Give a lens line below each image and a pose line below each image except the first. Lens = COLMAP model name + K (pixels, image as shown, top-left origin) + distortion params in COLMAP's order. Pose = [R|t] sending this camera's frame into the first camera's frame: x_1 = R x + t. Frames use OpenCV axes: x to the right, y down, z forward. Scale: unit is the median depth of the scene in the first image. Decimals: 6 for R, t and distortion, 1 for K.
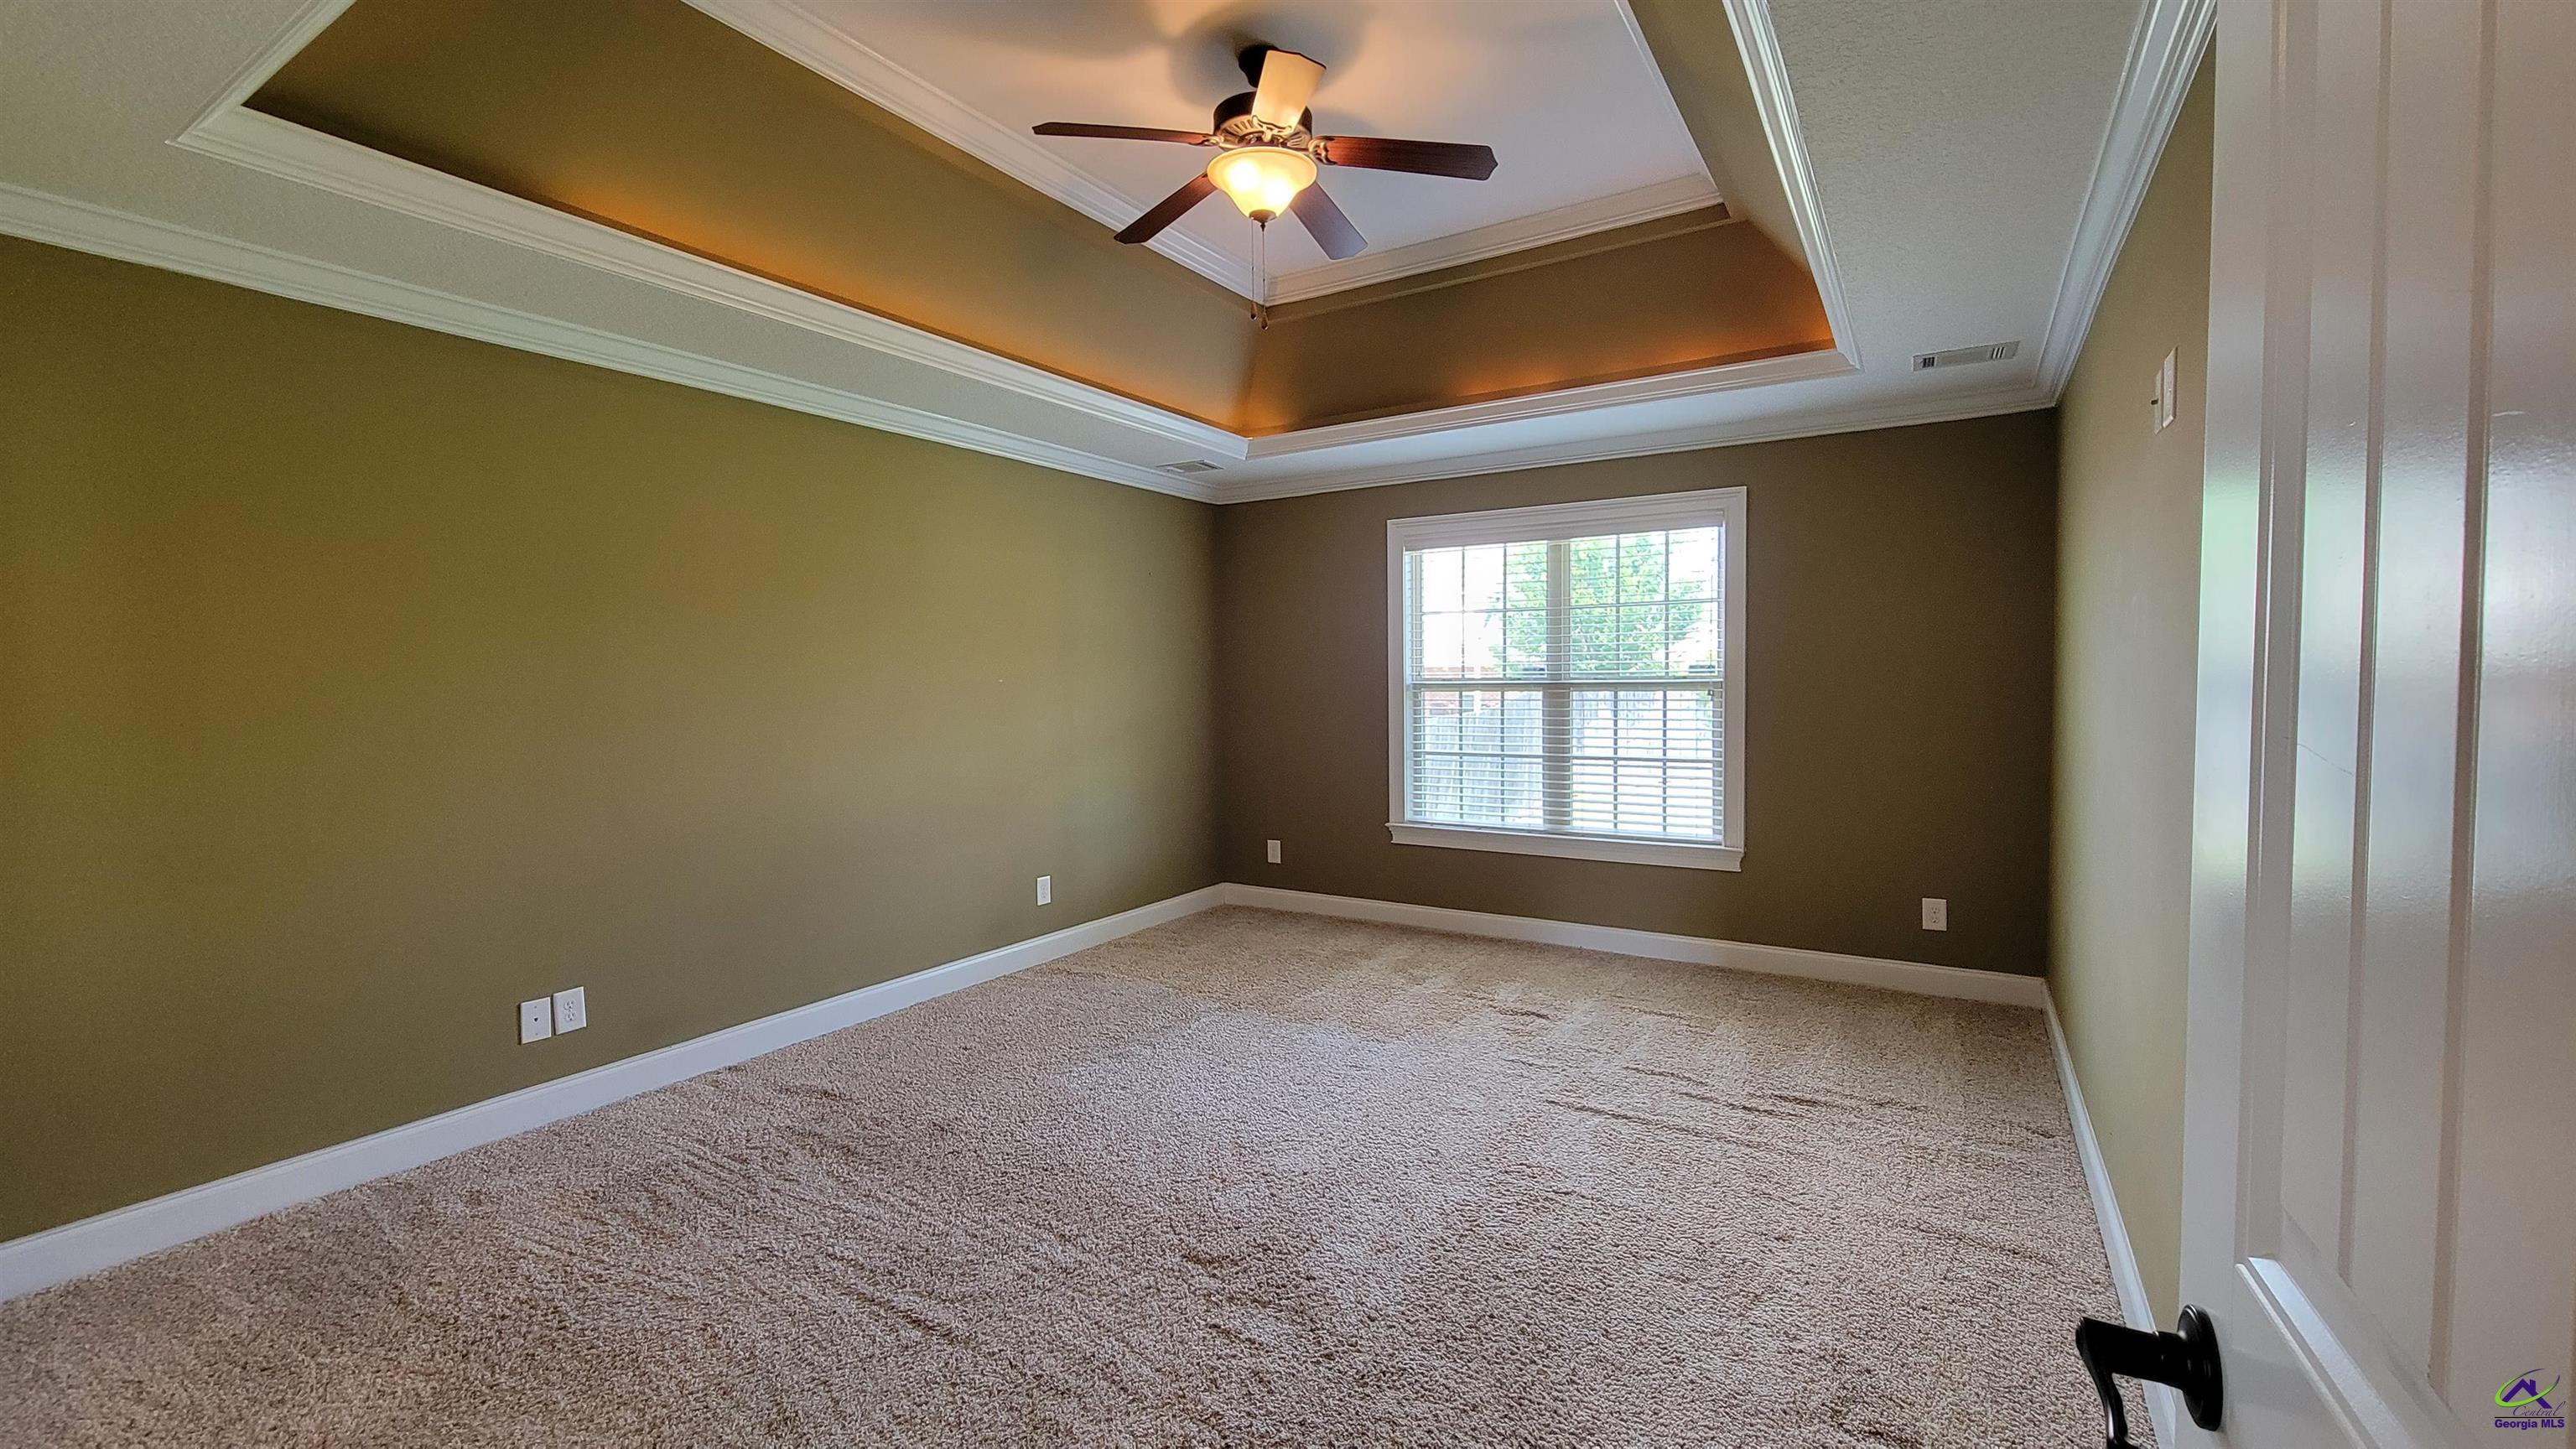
lens RADIAL K [[1054.6, 0, 1288.0], [0, 1054.6, 724.5], [0, 0, 1]] dist [0.006071, -0.000456]
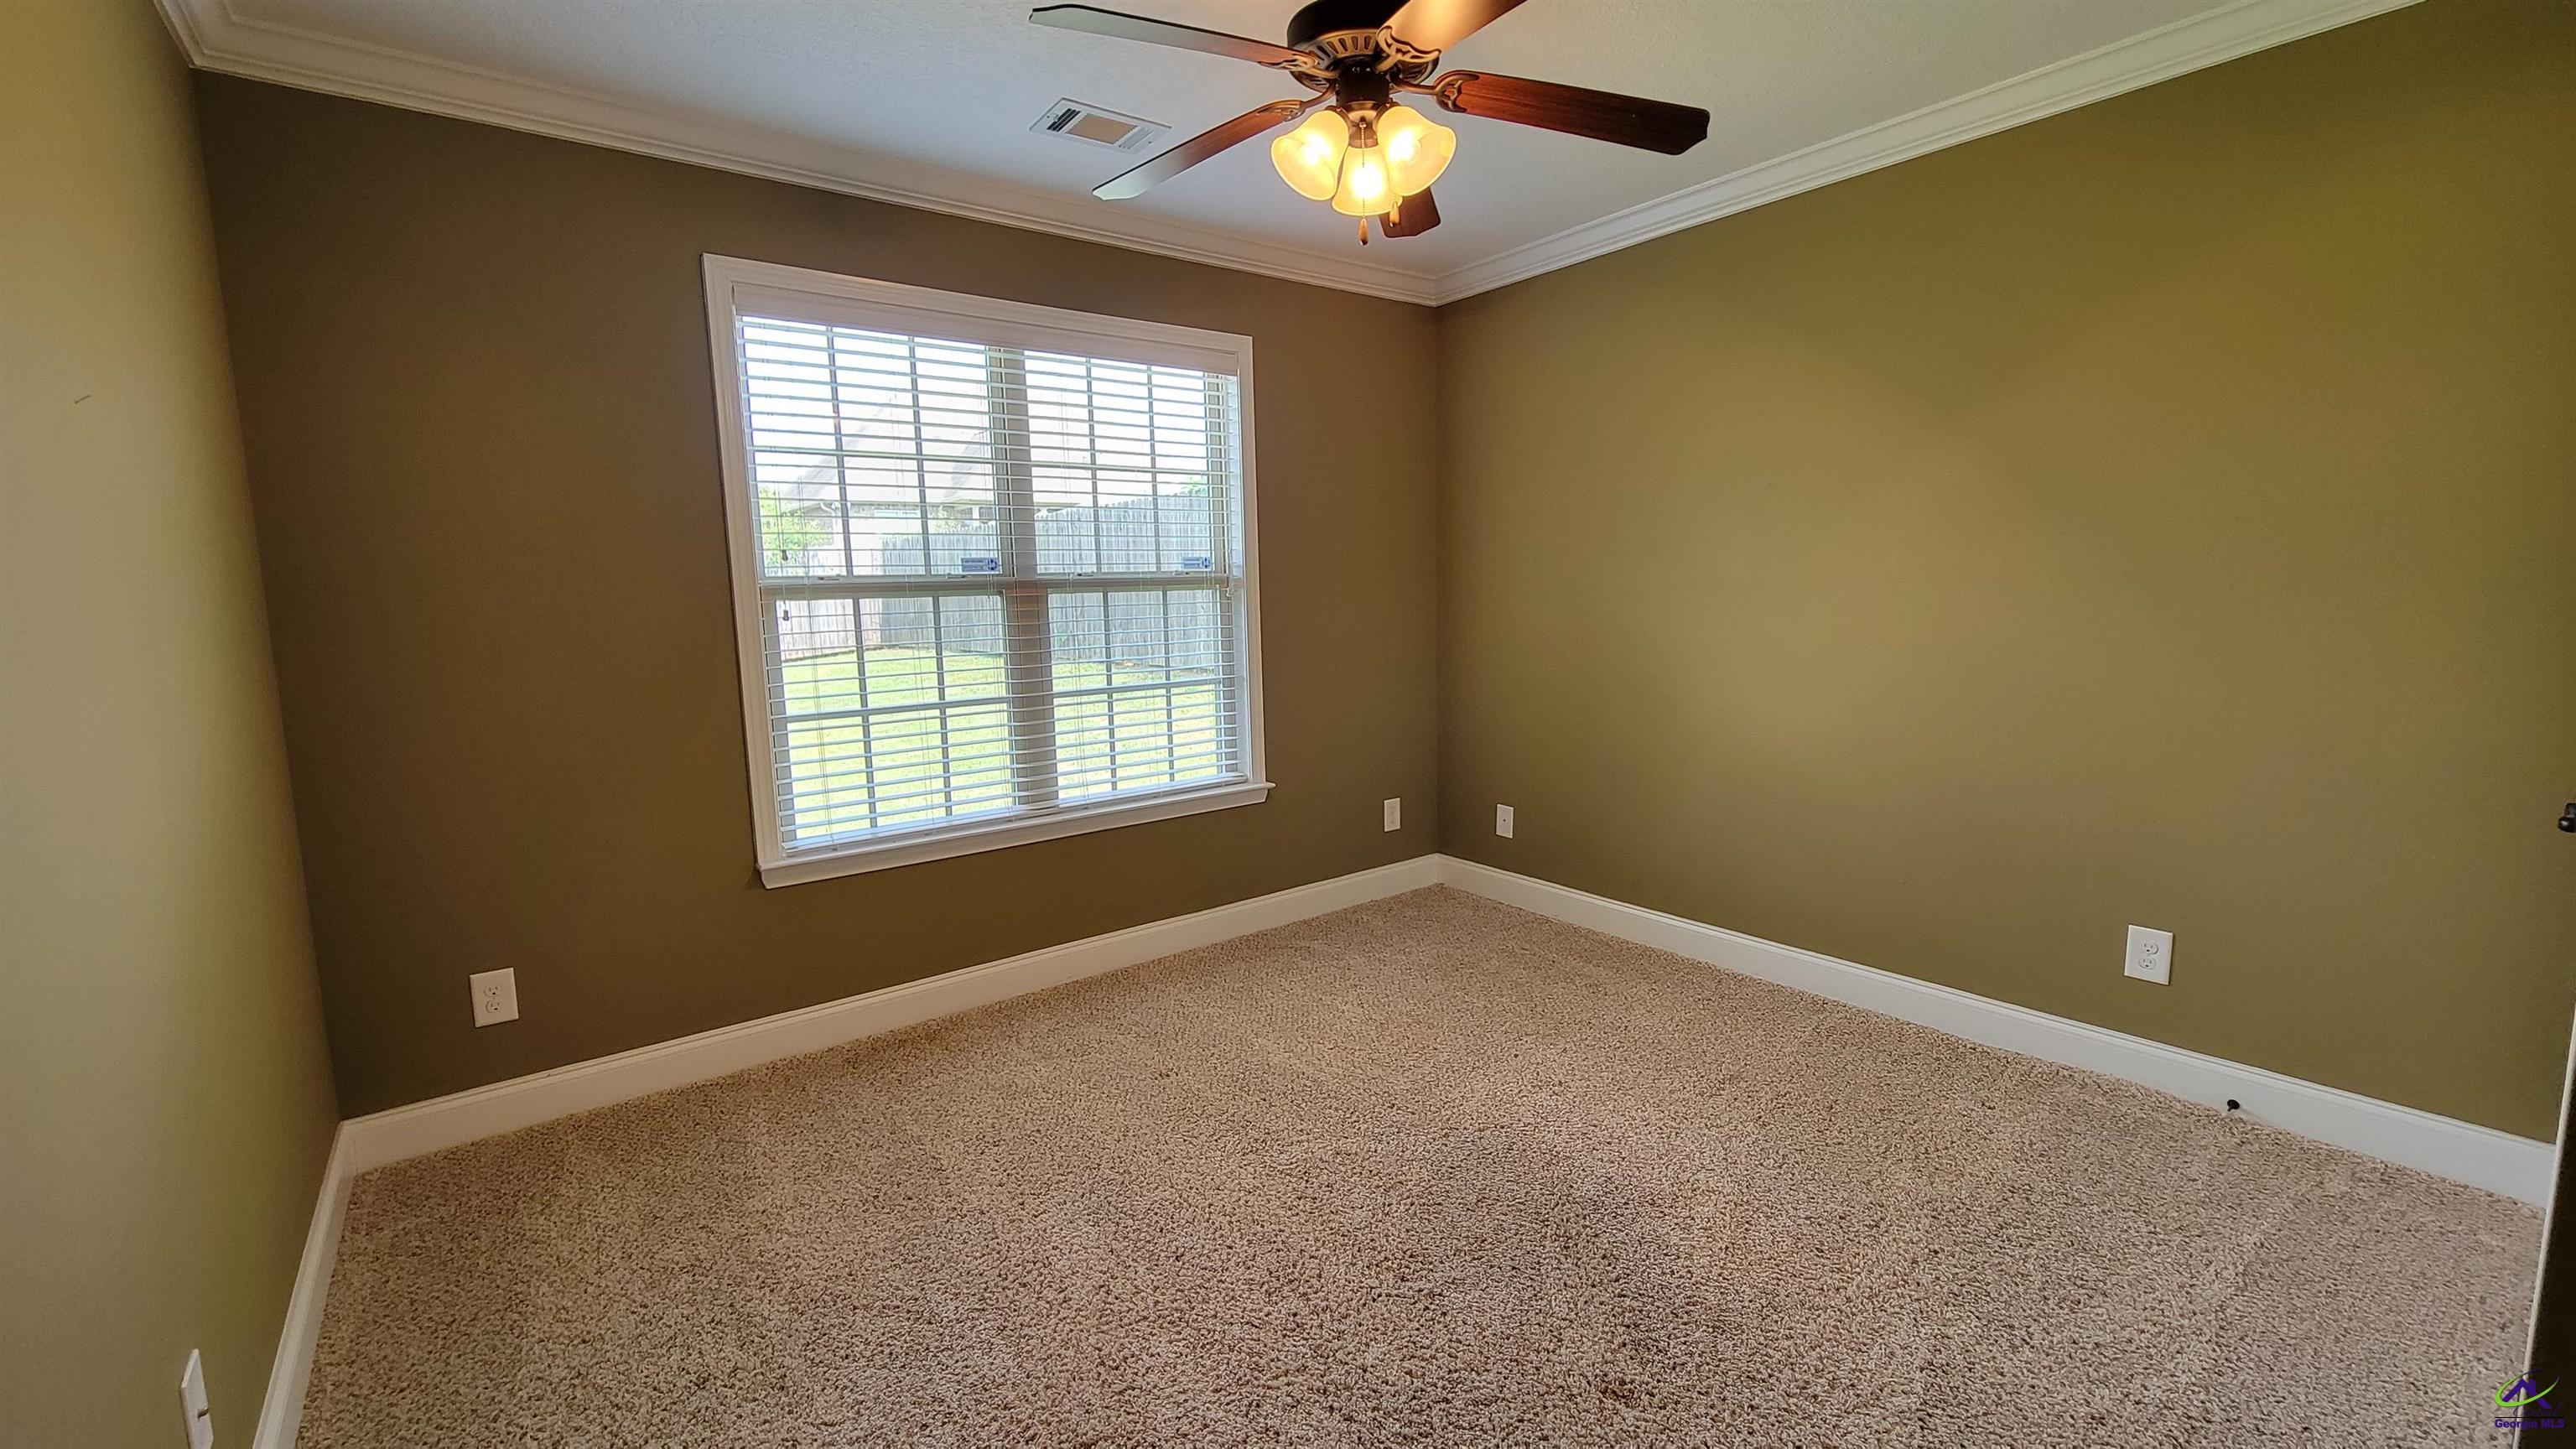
lens RADIAL K [[1054.6, 0, 1288.0], [0, 1054.6, 724.5], [0, 0, 1]] dist [0.006071, -0.000456]
pose [[0.351192, -0.125293, 0.927882, -0.291248], [0.051196, 0.992093, 0.114587, -0.019010], [-0.934903, 0.007262, 0.354830, 0.629663]]
